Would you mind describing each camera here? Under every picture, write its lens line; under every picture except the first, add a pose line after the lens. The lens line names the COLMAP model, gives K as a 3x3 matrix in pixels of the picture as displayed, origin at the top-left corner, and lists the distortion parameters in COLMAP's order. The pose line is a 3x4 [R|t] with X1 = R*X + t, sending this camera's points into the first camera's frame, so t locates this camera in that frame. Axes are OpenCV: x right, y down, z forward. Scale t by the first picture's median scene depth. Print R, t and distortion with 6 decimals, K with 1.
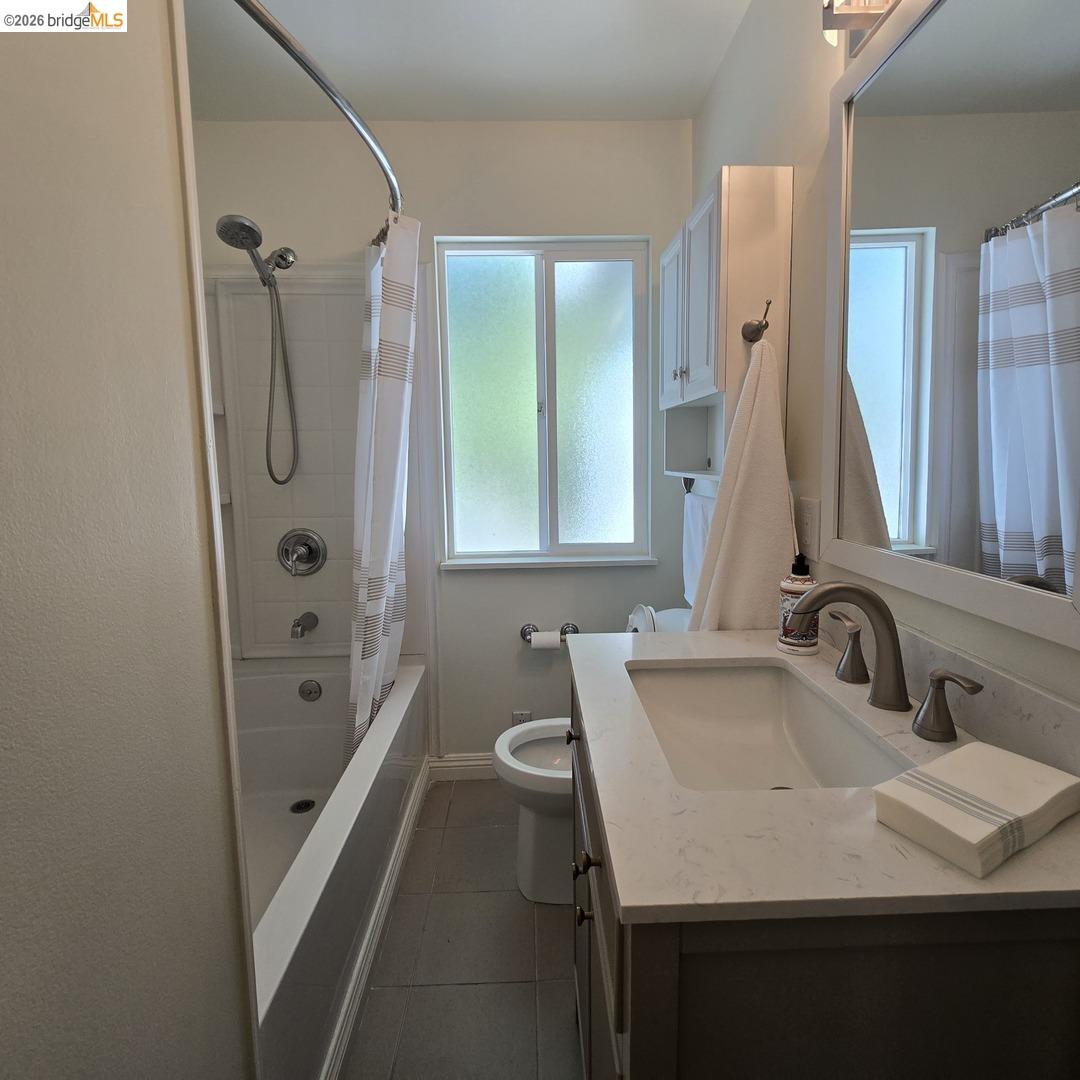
lens RADIAL K [[590.5, 0, 542.8], [0, 590.5, 539.3], [0, 0, 1]] dist [-0.006223, 0.002003]
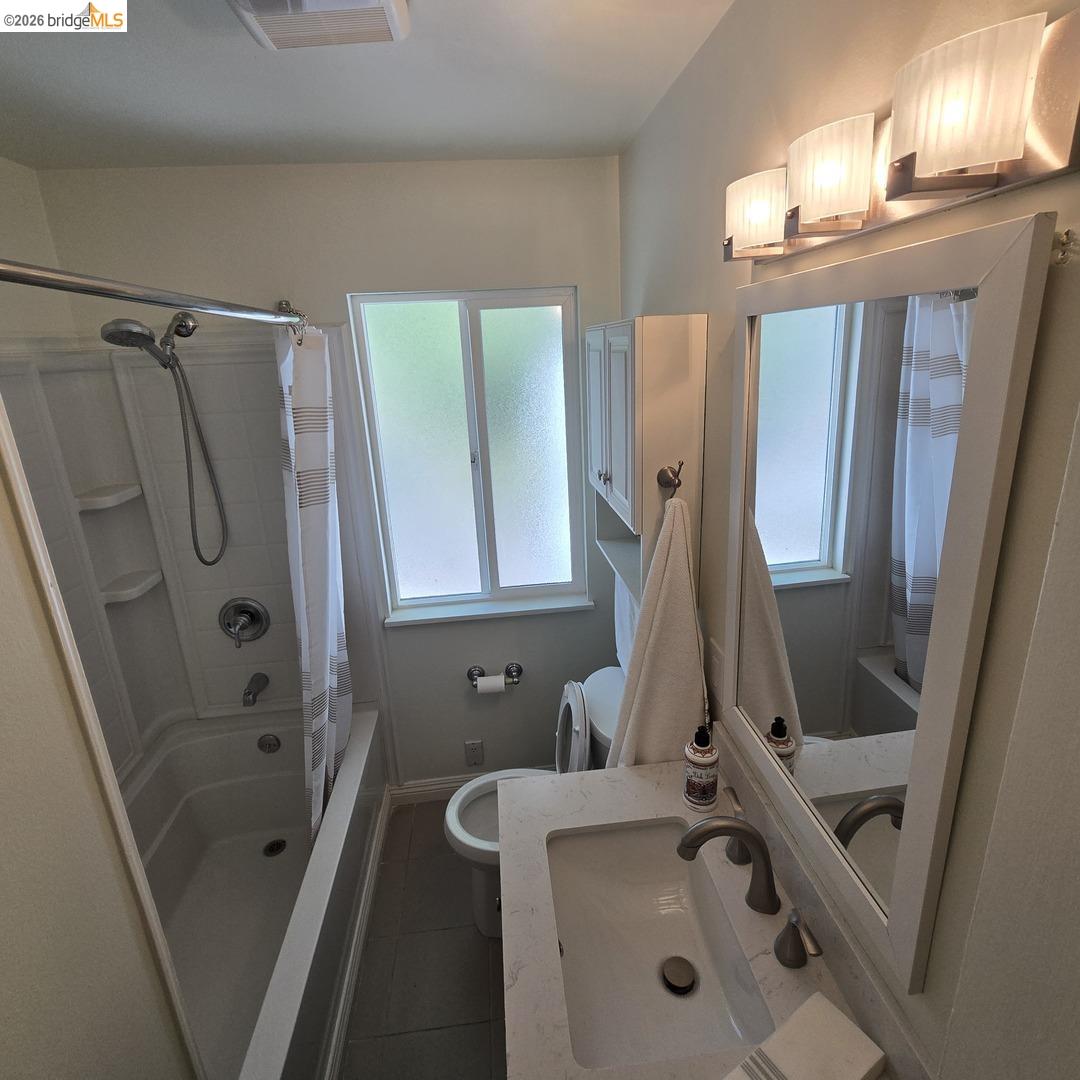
lens RADIAL K [[593.5, 0, 544.8], [0, 593.5, 525.3], [0, 0, 1]] dist [-0.003724, 0.001328]
pose [[0.996712, -0.049394, 0.064225, 0.049206], [0.037344, 0.983528, 0.176859, -0.308962], [-0.071903, -0.173879, 0.982139, -0.005585]]
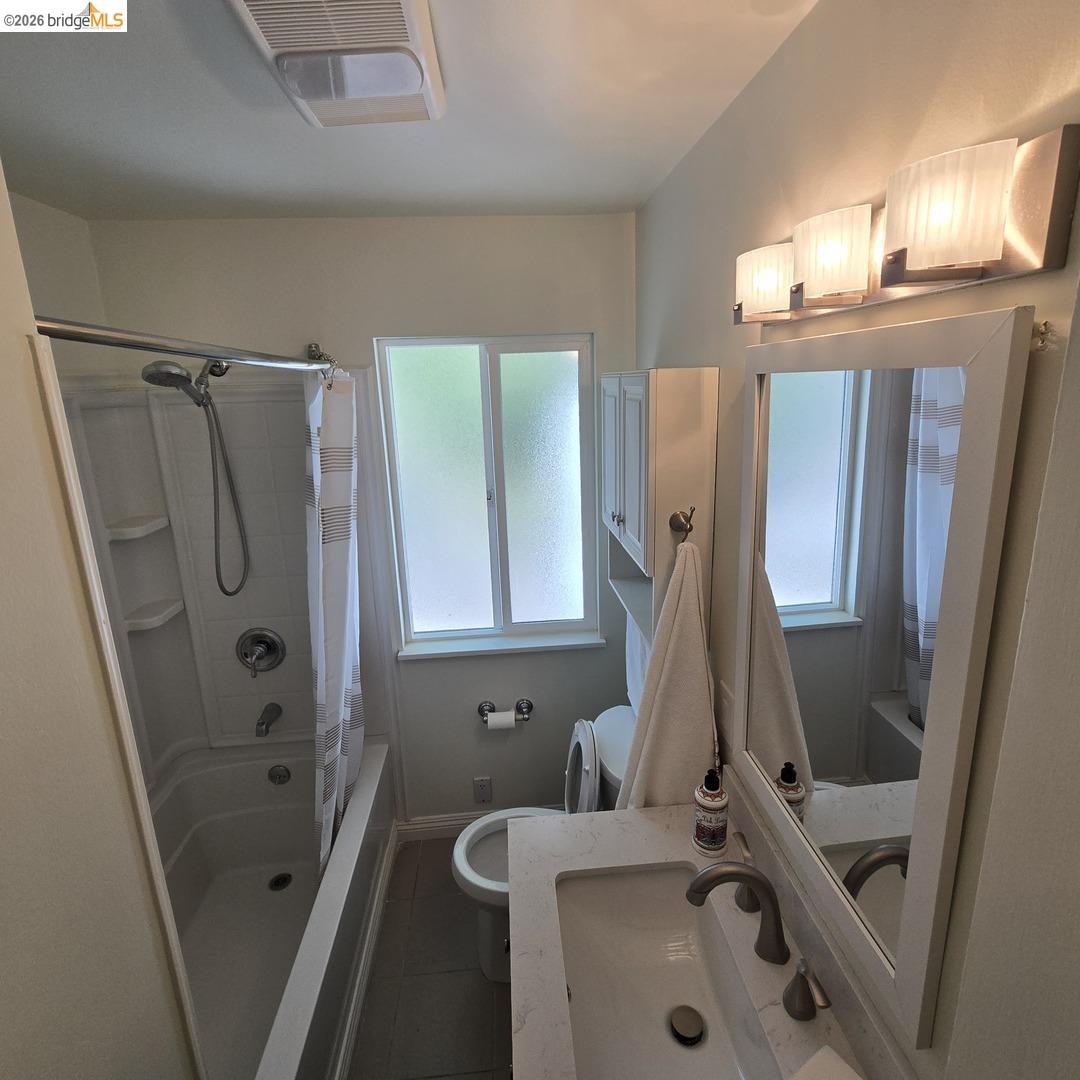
lens RADIAL K [[596.0, 0, 545.6], [0, 596.0, 523.3], [0, 0, 1]] dist [-0.001902, -0.001598]
pose [[0.998444, -0.026930, 0.048836, 0.043567], [0.020813, 0.992349, 0.121700, -0.324703], [-0.051739, -0.120494, 0.991365, -0.027460]]
